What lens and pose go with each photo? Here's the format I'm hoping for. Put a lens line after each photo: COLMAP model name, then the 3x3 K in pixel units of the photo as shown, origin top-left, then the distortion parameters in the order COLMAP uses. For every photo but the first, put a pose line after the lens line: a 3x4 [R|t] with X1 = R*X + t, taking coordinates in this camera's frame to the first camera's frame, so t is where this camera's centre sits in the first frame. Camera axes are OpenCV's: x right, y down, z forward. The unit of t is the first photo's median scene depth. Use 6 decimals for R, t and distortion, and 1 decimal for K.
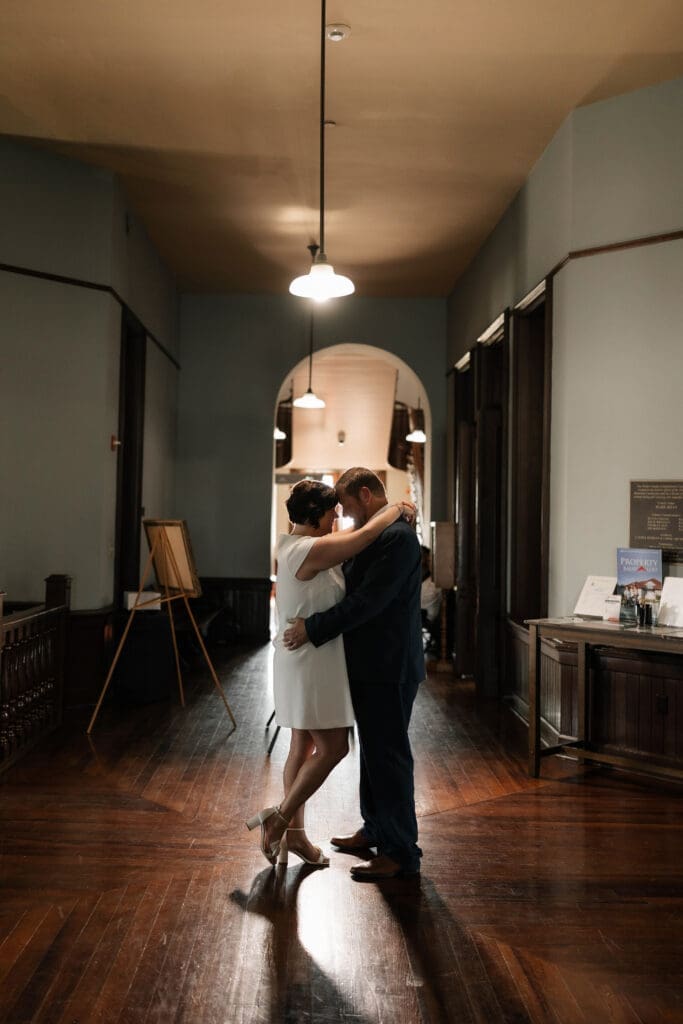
lens RADIAL K [[597.0, 0, 343.8], [0, 597.0, 485.6], [0, 0, 1]] dist [0.001496, 0.000054]
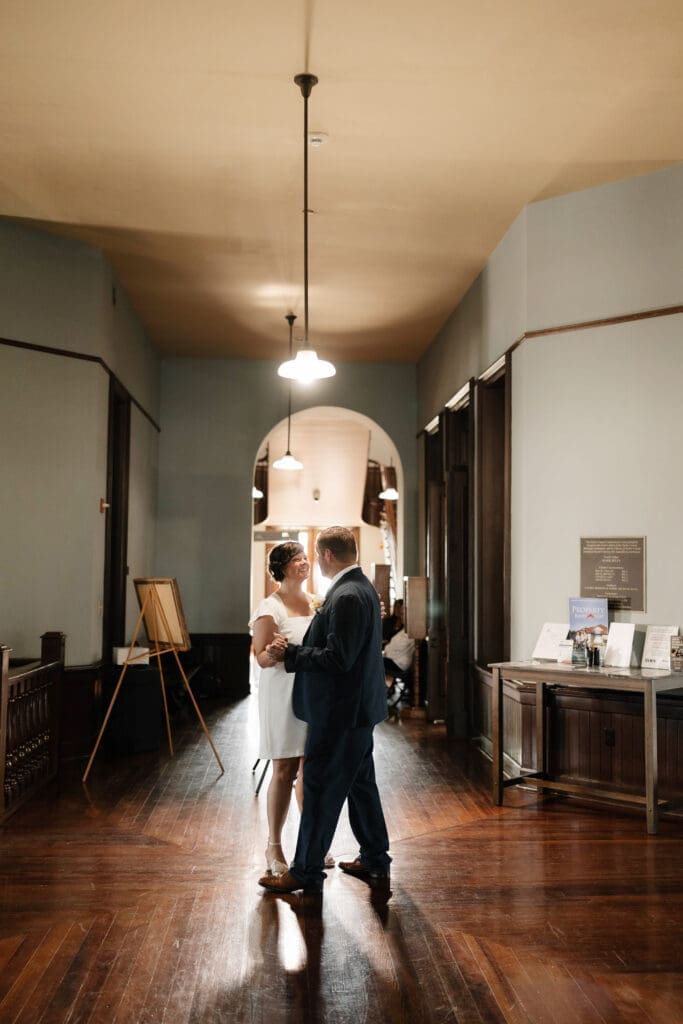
lens RADIAL K [[1048.8, 0, 341.5], [0, 1048.8, 512.0], [0, 0, 1]] dist [0.008740, -0.000320]
pose [[0.996160, -0.009317, 0.087052, -0.134353], [0.008872, 0.999946, 0.005498, -0.069642], [-0.087098, -0.004704, 0.996189, -0.907610]]
